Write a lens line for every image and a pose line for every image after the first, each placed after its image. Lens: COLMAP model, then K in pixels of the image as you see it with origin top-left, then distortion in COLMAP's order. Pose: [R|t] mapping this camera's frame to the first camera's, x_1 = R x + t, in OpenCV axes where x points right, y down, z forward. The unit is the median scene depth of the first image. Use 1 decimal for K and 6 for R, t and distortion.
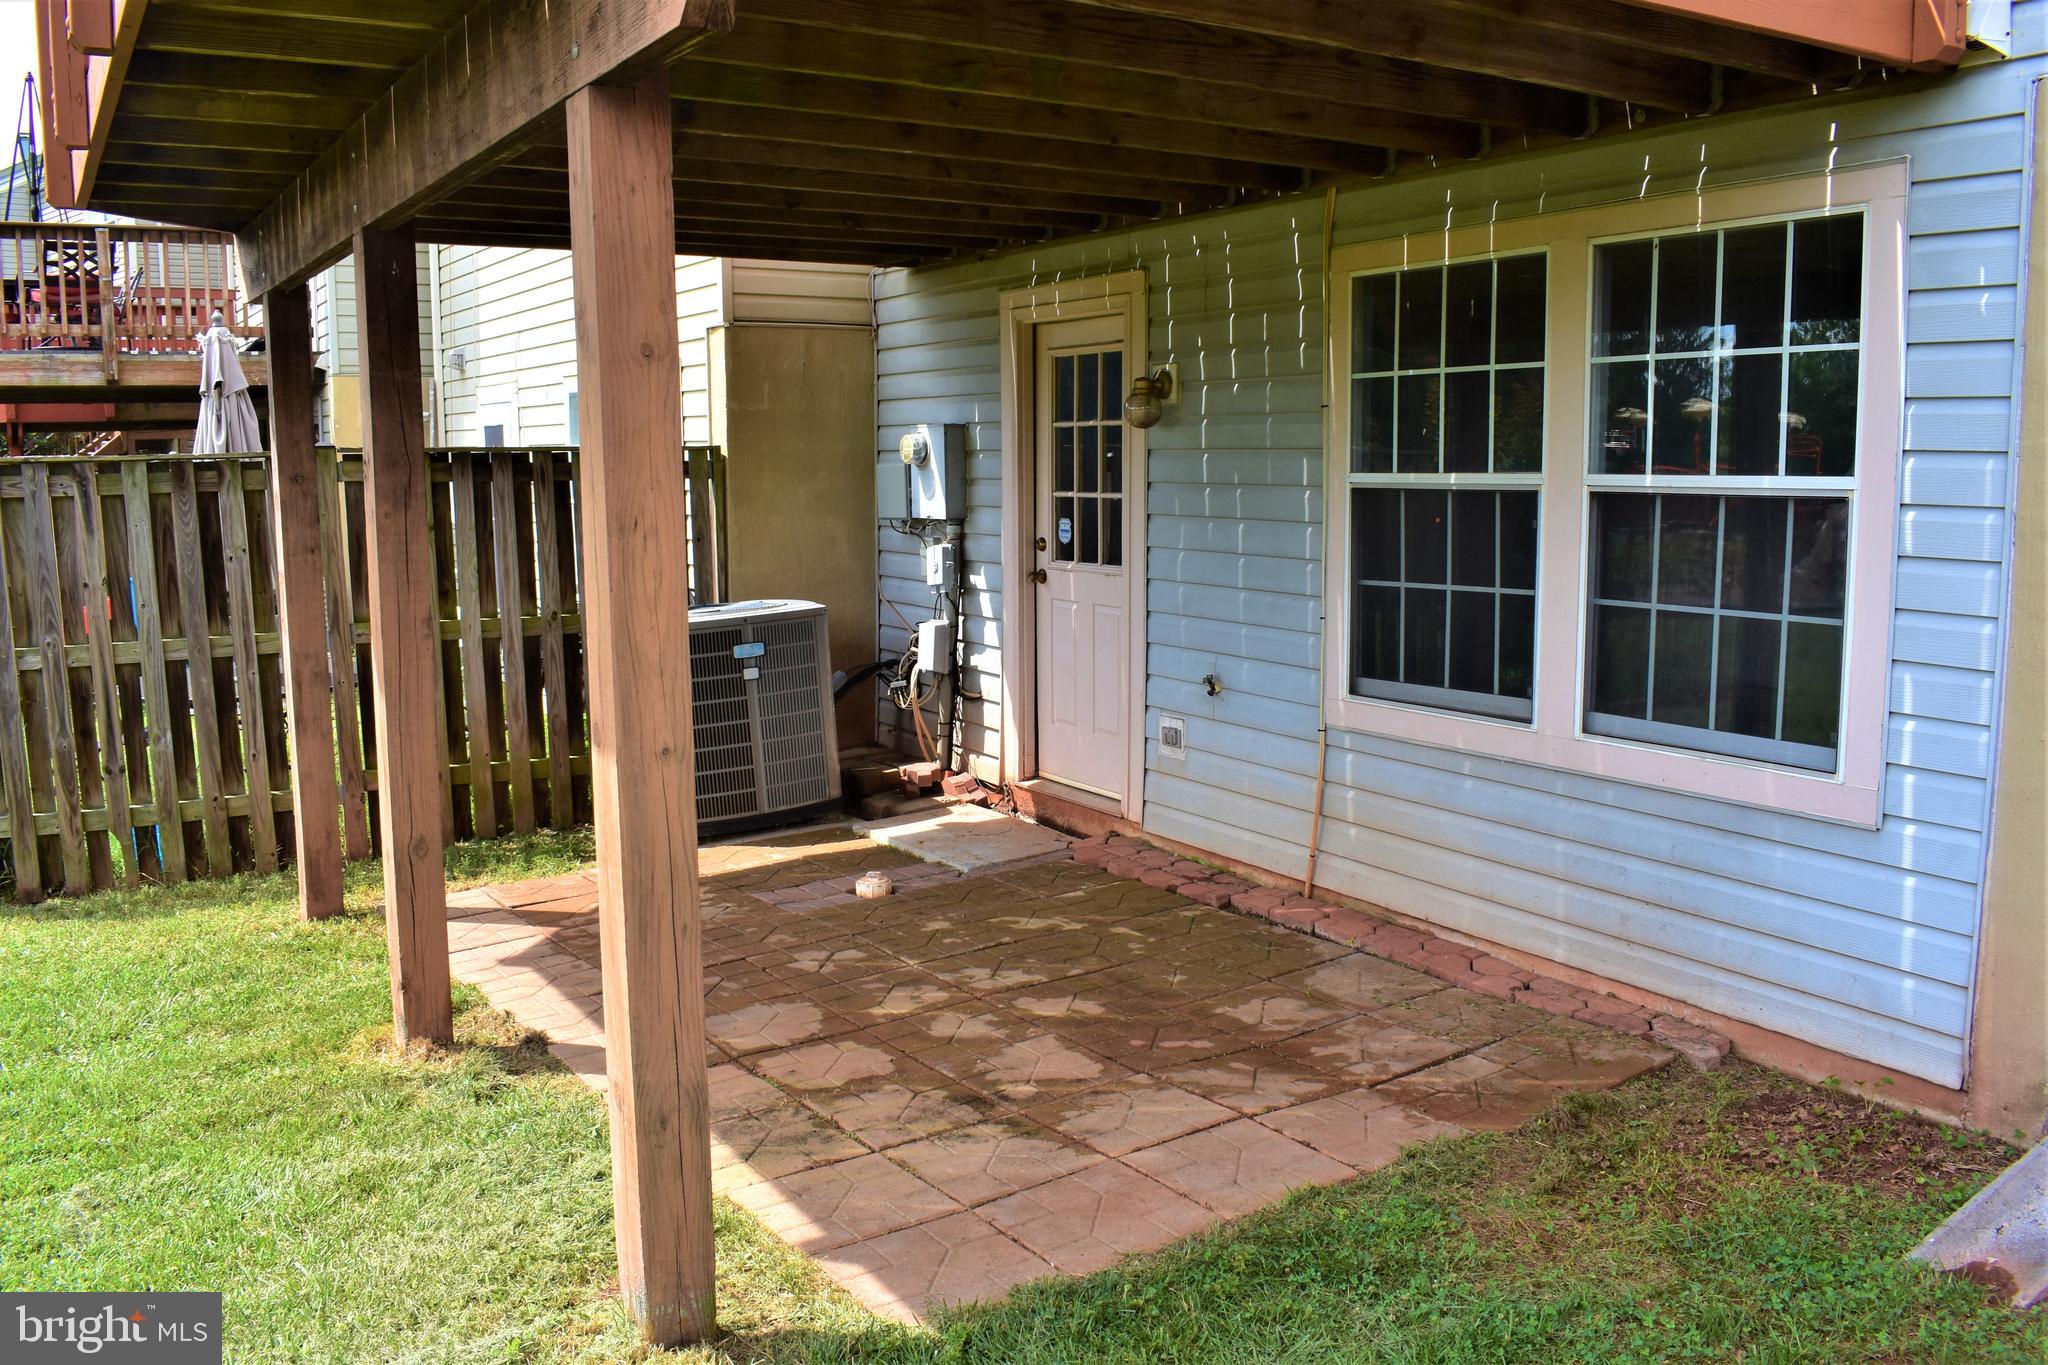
lens RADIAL K [[1693.4, 0, 1020.8], [0, 1693.4, 681.5], [0, 0, 1]] dist [-0.107437, 0.017342]
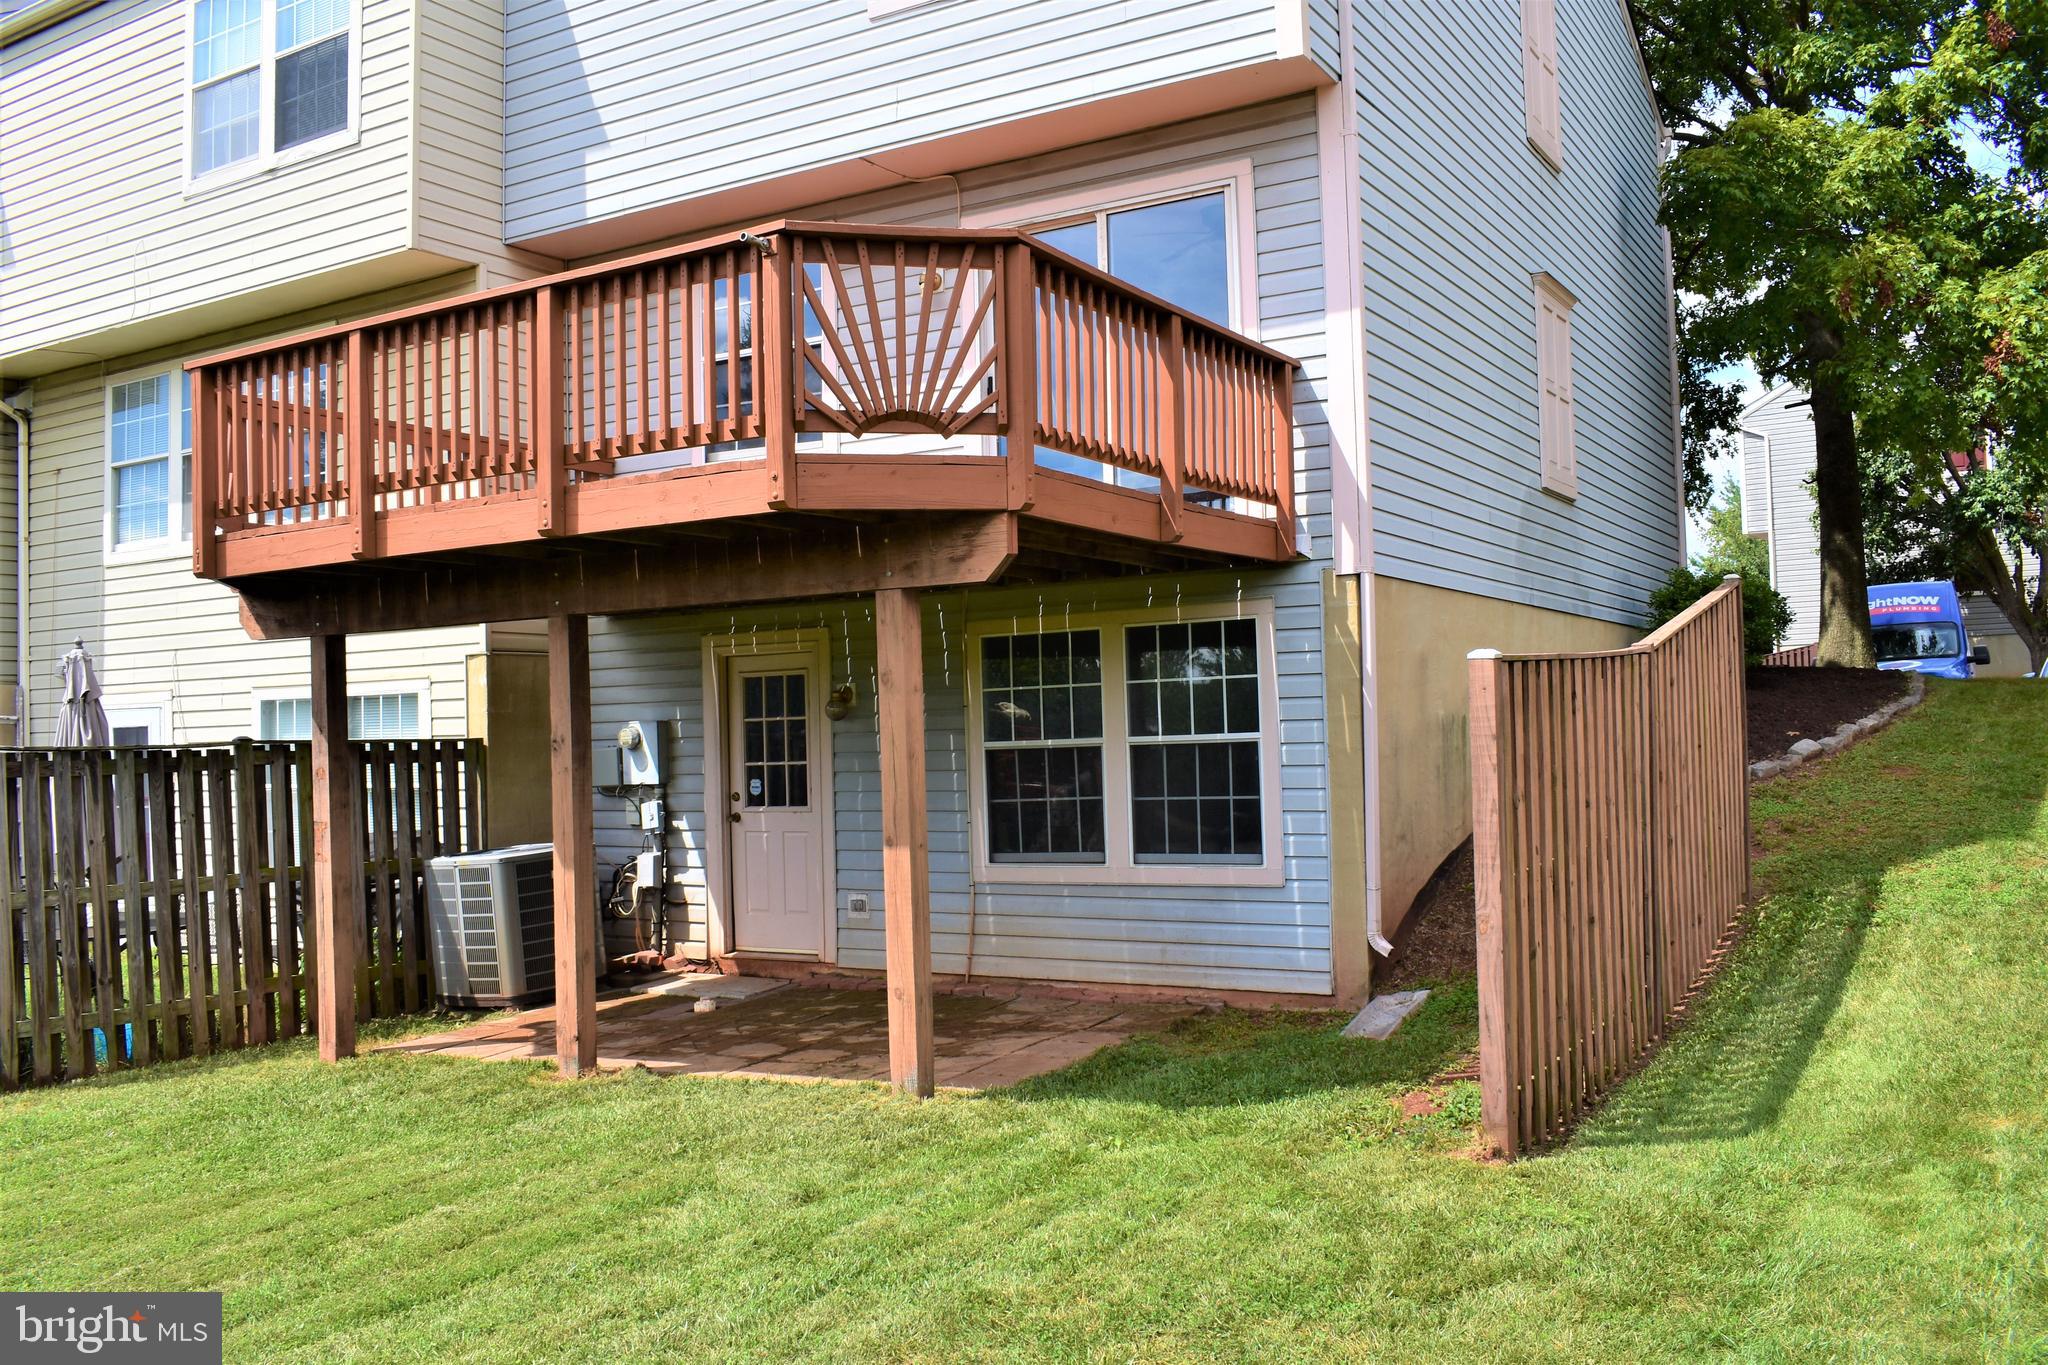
lens RADIAL K [[1763.8, 0, 1029.2], [0, 1763.8, 669.5], [0, 0, 1]] dist [-0.091712, 0.013671]
pose [[0.885526, -0.000692, 0.464589, -0.657620], [0.084225, 0.983668, -0.159071, 0.109589], [-0.456892, 0.179992, 0.871122, -0.721075]]
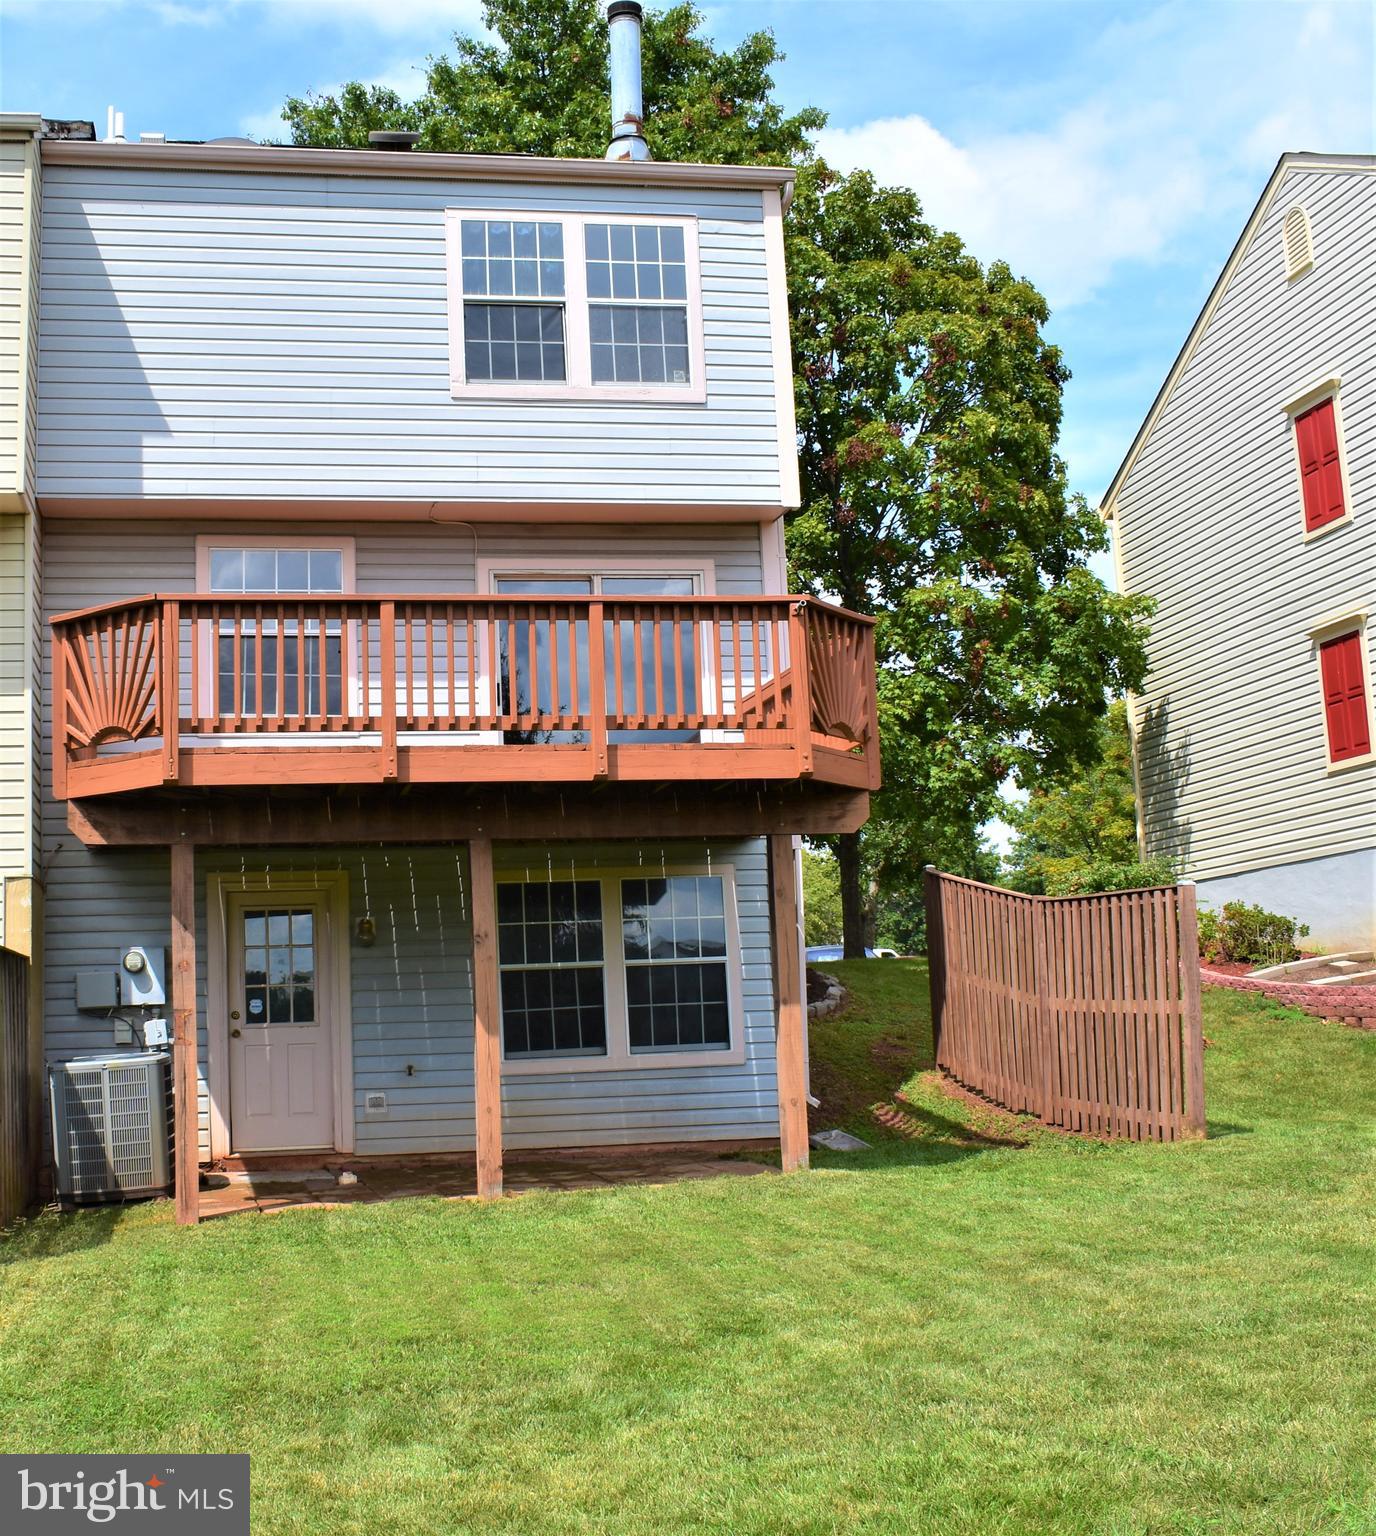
lens RADIAL K [[1921.2, 0, 564.3], [0, 1921.2, 760.4], [0, 0, 1]] dist [-0.079727, 0.000000]
pose [[0.370365, 0.128030, 0.920021, -2.280492], [0.158195, 0.967292, -0.198292, 0.146788], [-0.915316, 0.218983, 0.337998, -0.056810]]
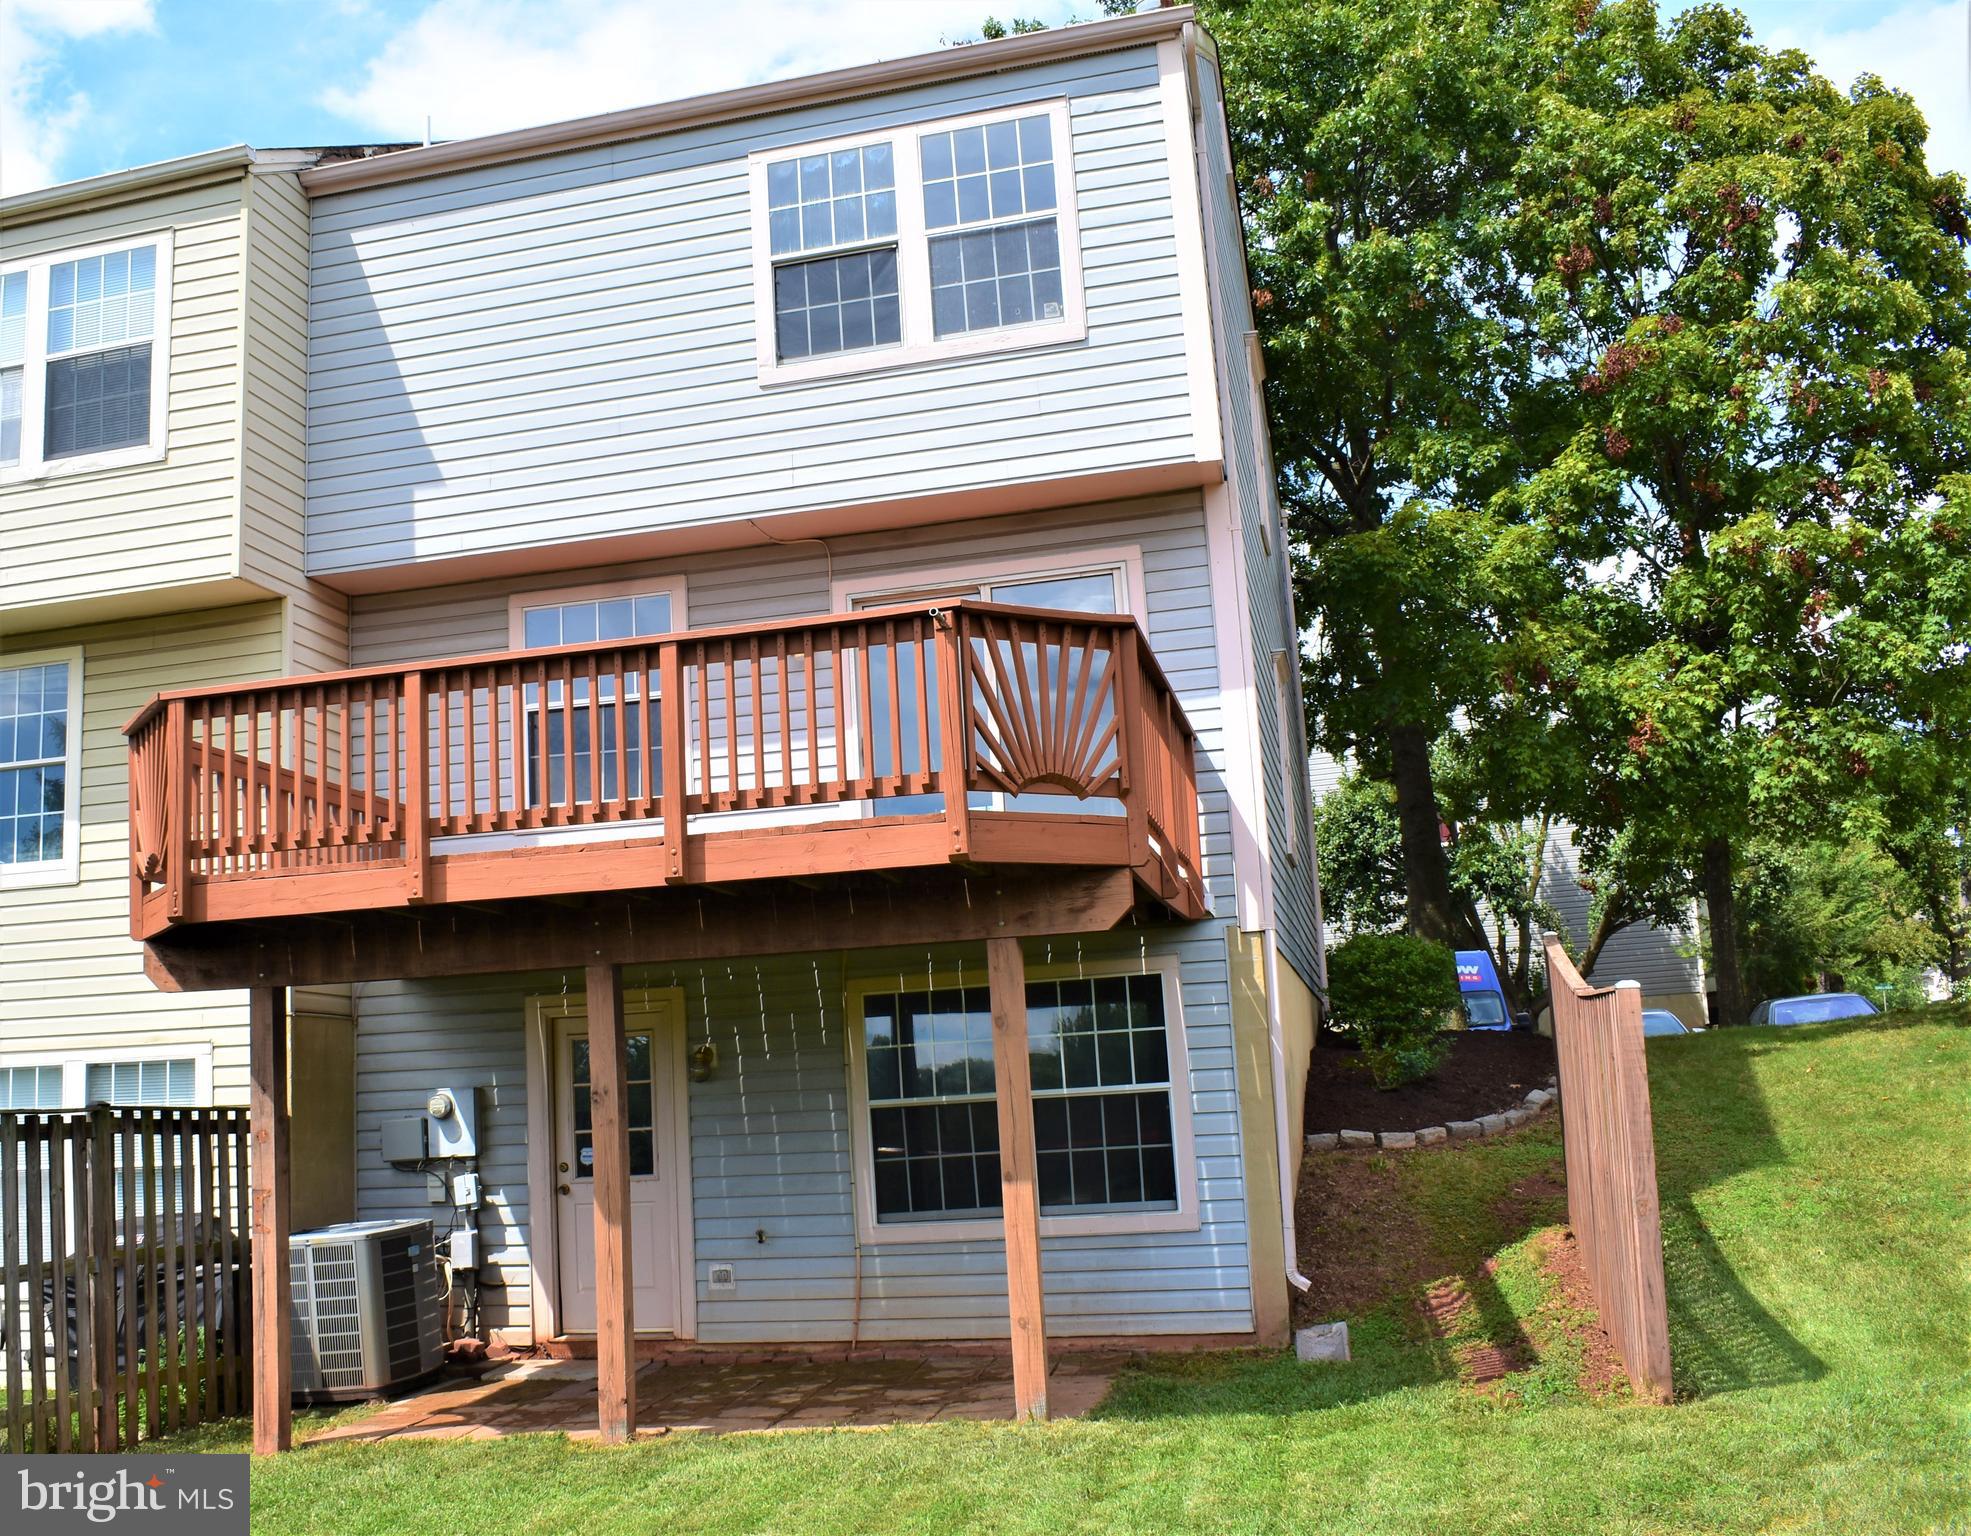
lens RADIAL K [[2046.5, 0, 832.3], [0, 2046.5, 750.0], [0, 0, 1]] dist [-0.092713, 0.000000]
pose [[0.732812, 0.094932, 0.673777, -1.366677], [0.133119, 0.951083, -0.278785, 0.127491], [-0.667283, 0.293990, 0.684327, -0.608591]]
